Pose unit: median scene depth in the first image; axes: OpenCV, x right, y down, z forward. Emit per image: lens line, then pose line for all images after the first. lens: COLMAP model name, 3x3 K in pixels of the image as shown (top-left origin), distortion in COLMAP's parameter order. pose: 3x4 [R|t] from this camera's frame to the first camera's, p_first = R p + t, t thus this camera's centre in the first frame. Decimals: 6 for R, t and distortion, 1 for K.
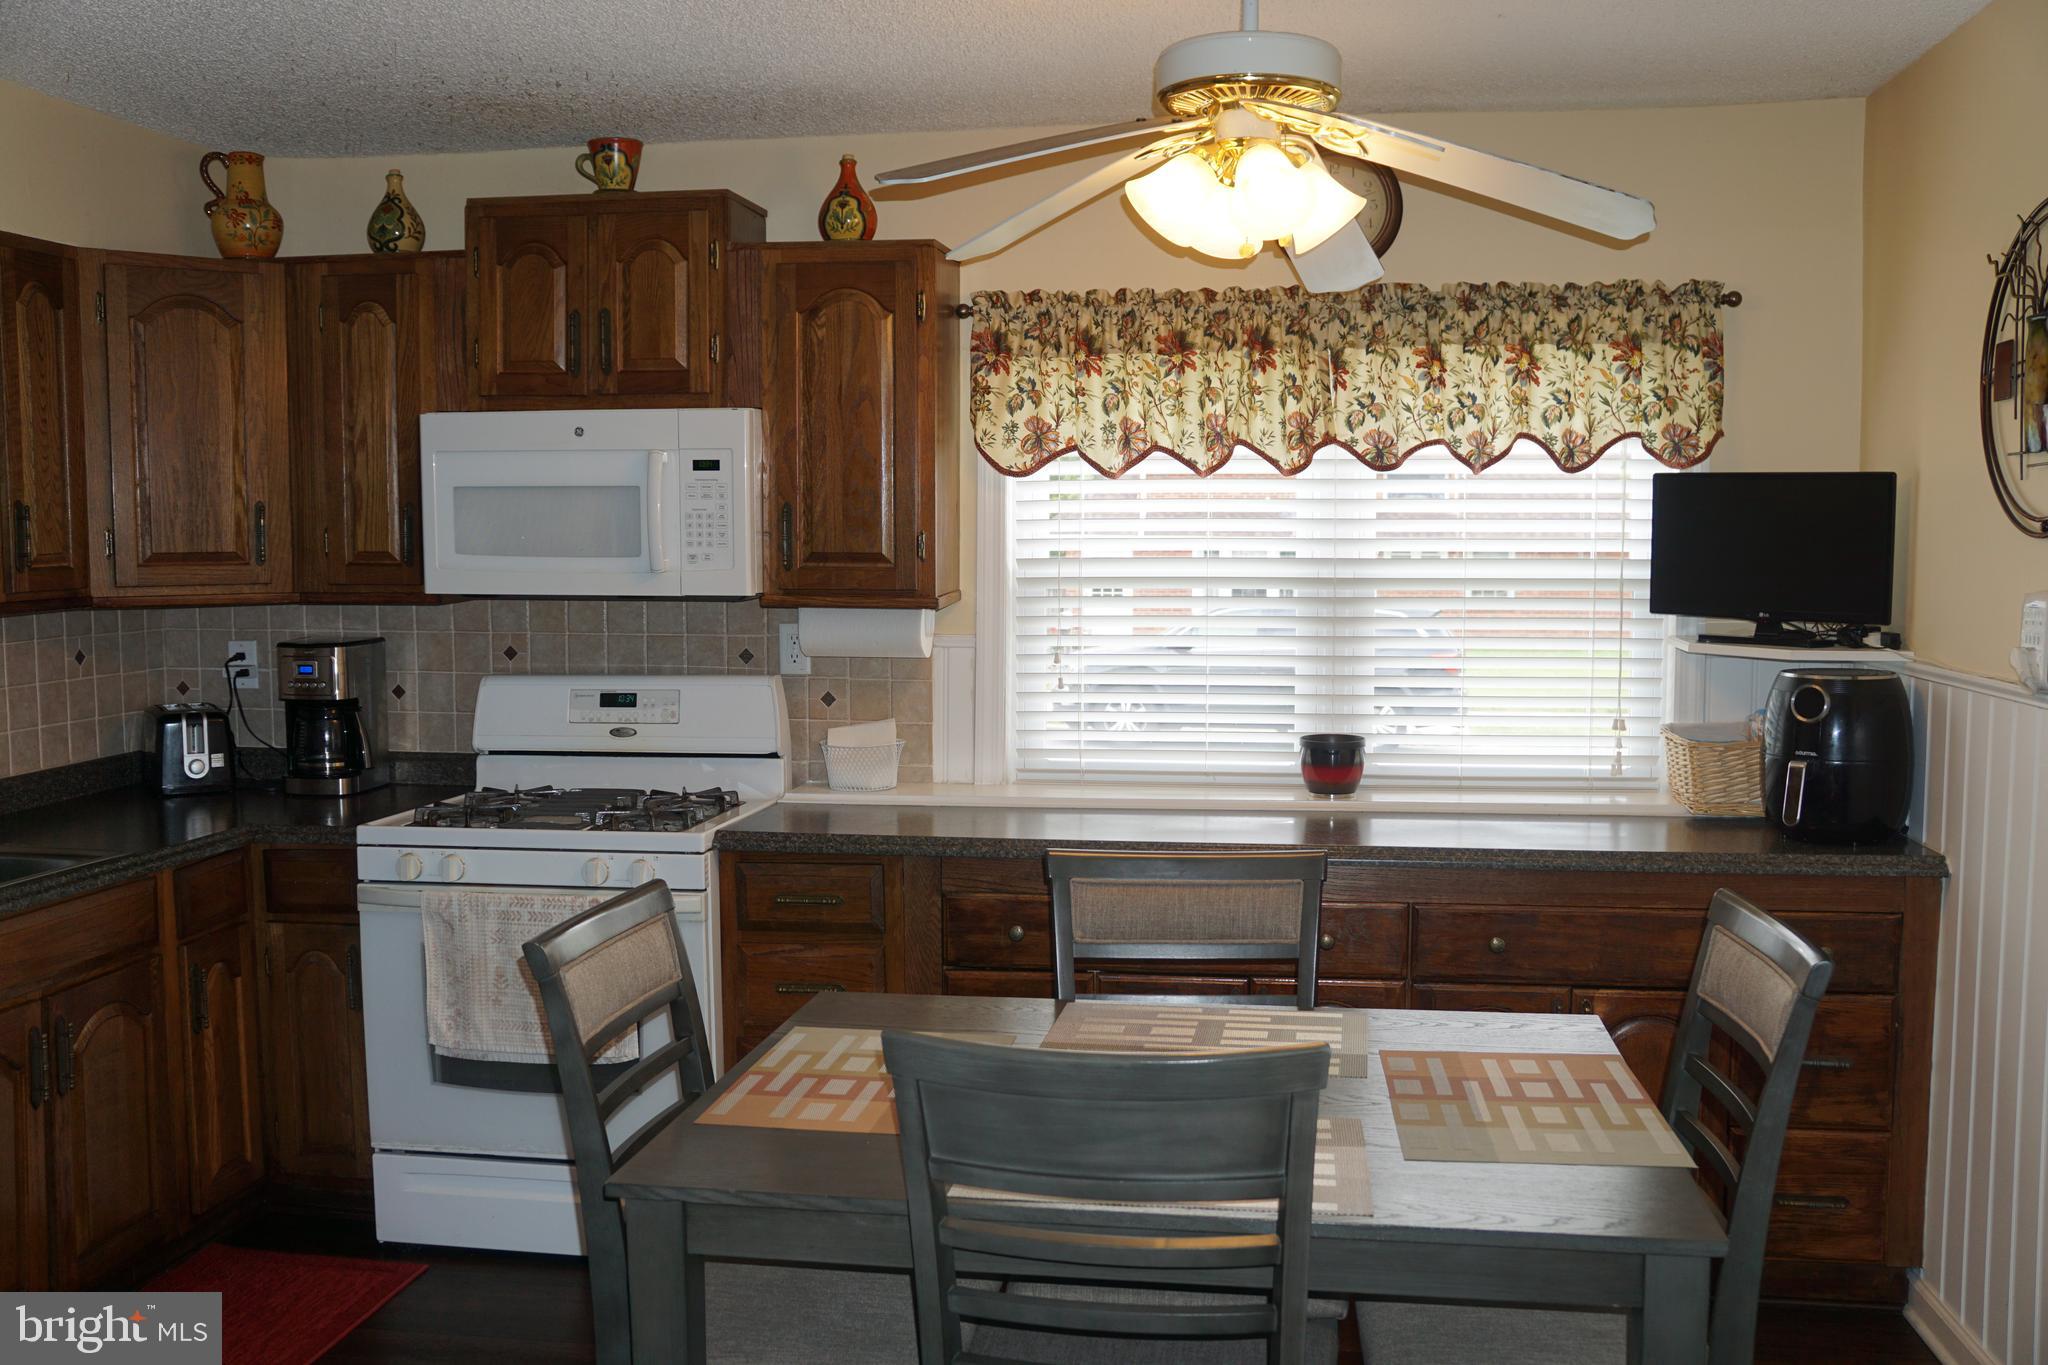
lens RADIAL K [[1799.4, 0, 1028.8], [0, 1799.4, 669.5], [0, 0, 1]] dist [-0.145946, 0.165732]
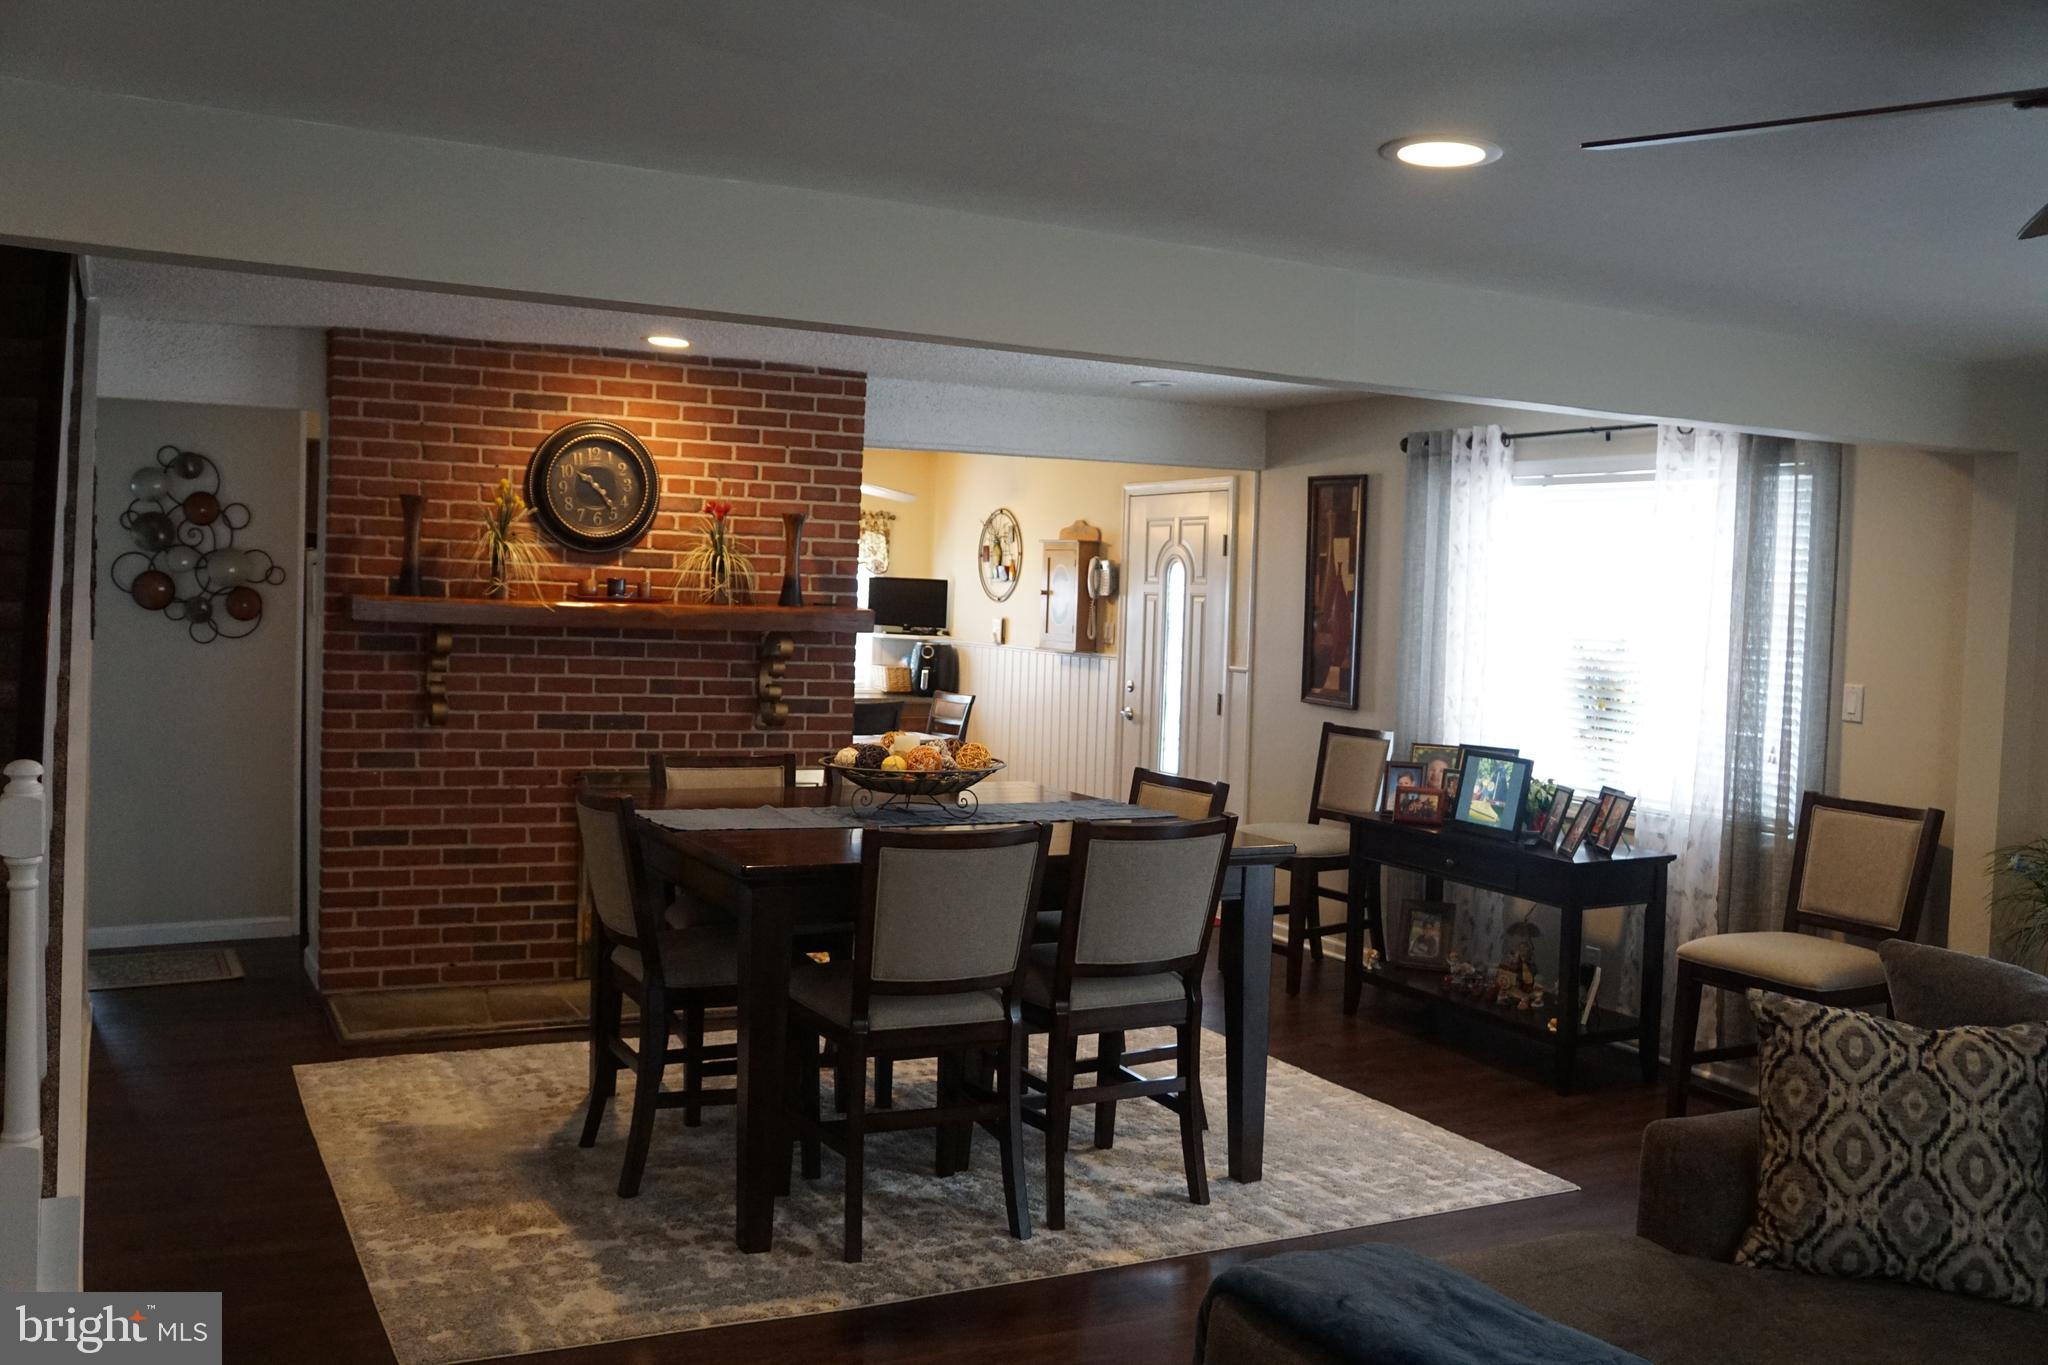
lens RADIAL K [[1826.9, 0, 1028.0], [0, 1826.9, 668.7], [0, 0, 1]] dist [-0.139903, 0.170708]
pose [[0.810747, 0.003757, 0.585385, -1.159021], [0.010091, 0.999741, -0.020392, 0.102565], [-0.585310, 0.022439, 0.810499, -1.538016]]
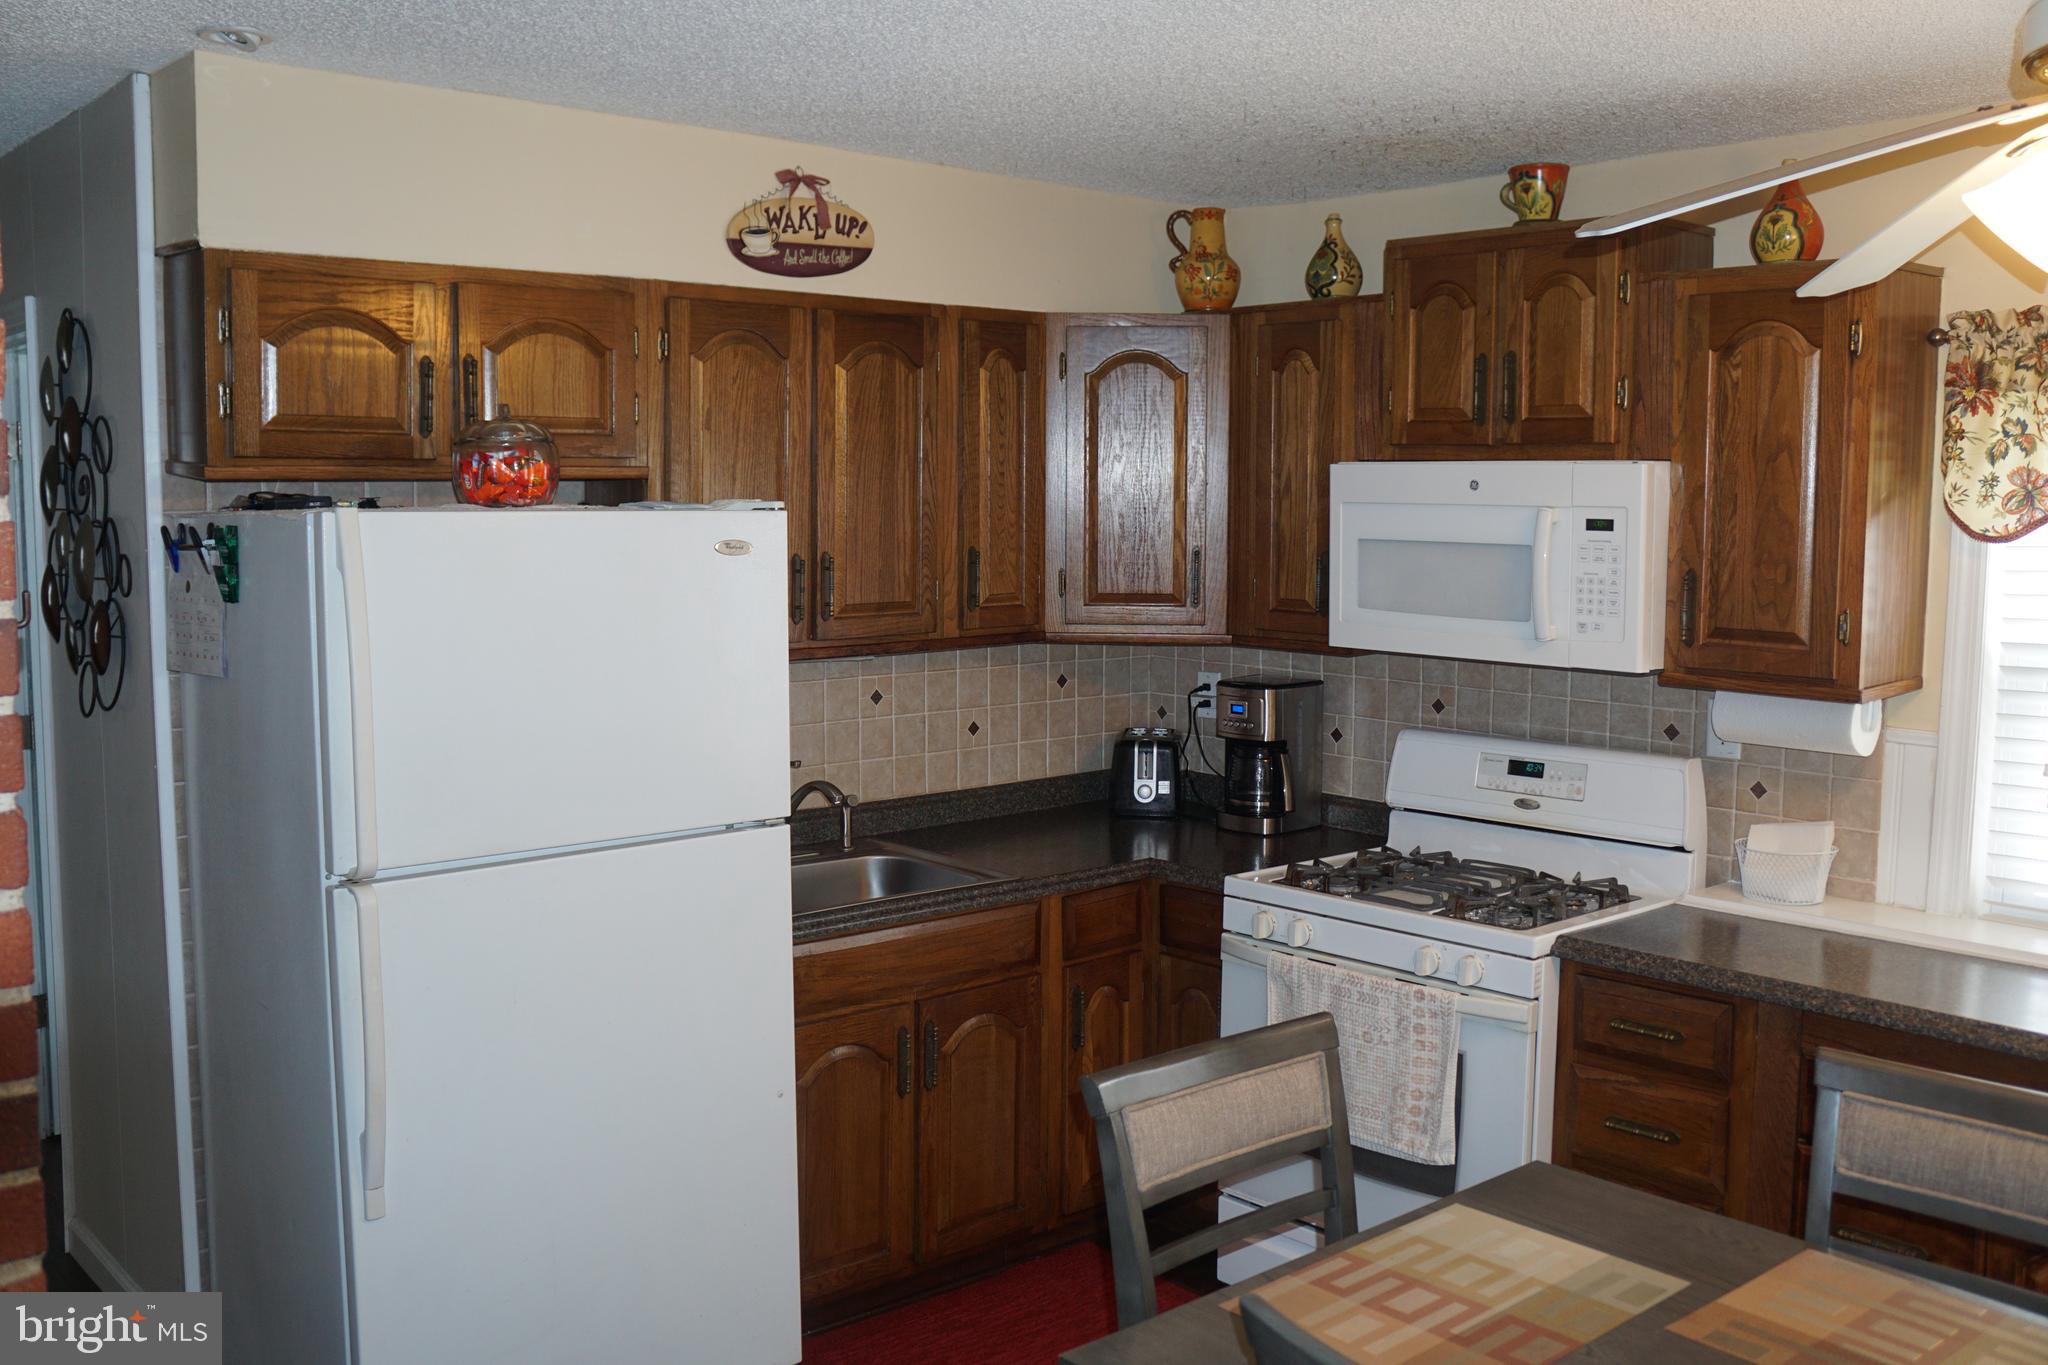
lens RADIAL K [[1777.9, 0, 1032.6], [0, 1777.9, 674.2], [0, 0, 1]] dist [-0.153488, 0.171349]
pose [[0.768762, 0.067062, -0.636010, 0.161425], [-0.057031, 0.997714, 0.036266, -0.053832], [0.636988, 0.008392, 0.770828, 0.137852]]
